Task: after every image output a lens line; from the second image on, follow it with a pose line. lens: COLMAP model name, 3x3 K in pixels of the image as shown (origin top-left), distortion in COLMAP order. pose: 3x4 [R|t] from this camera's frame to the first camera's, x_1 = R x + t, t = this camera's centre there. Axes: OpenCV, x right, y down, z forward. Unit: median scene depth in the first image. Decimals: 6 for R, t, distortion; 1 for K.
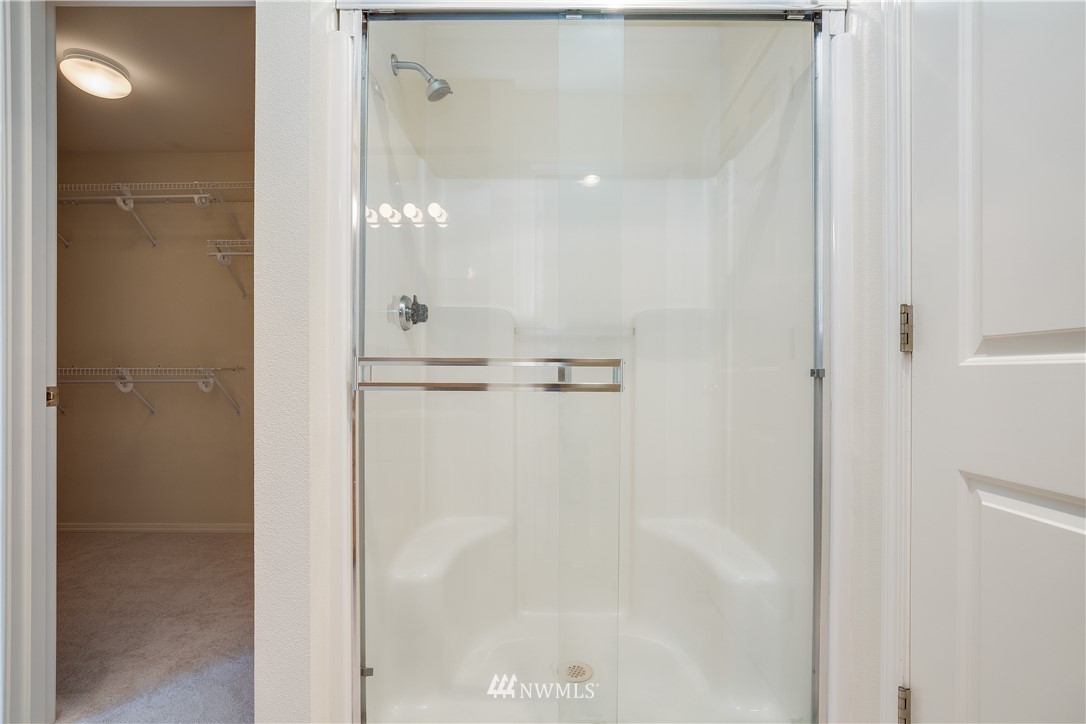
lens RADIAL K [[492.8, 0, 546.8], [0, 492.8, 370.0], [0, 0, 1]] dist [-0.012250, 0.000545]
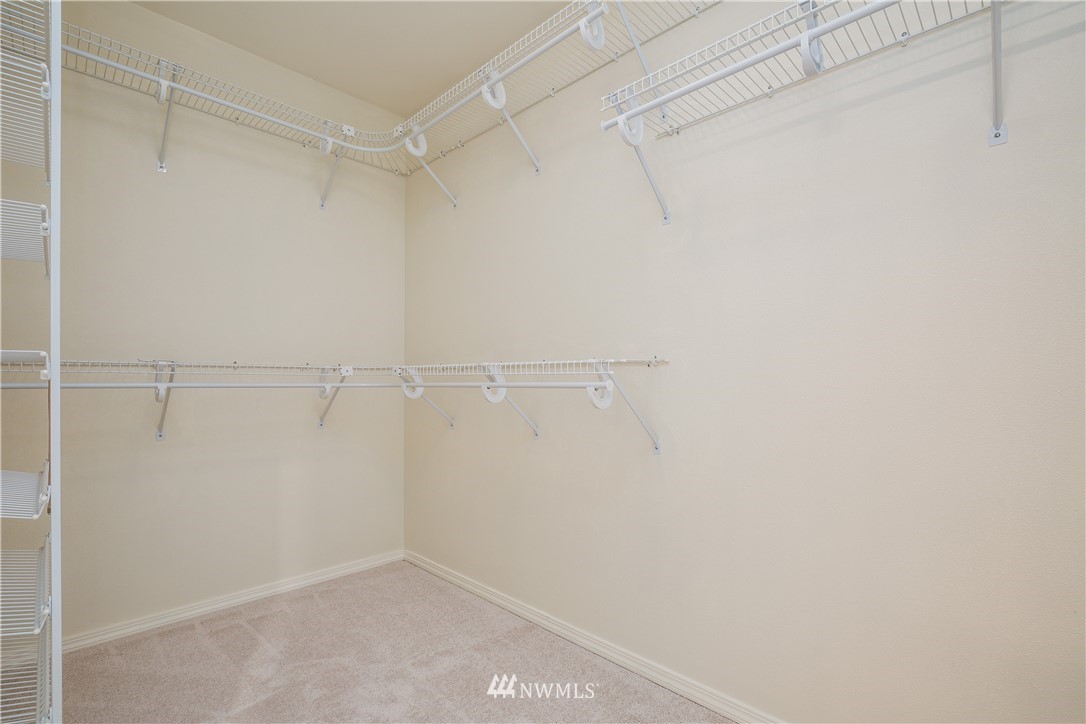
lens RADIAL K [[492.8, 0, 546.8], [0, 492.8, 370.0], [0, 0, 1]] dist [-0.012250, 0.000545]
pose [[0.722151, -0.010147, -0.691661, -0.387936], [0.000290, 0.999897, -0.014366, 0.013876], [0.691735, 0.010174, 0.722080, 0.598657]]
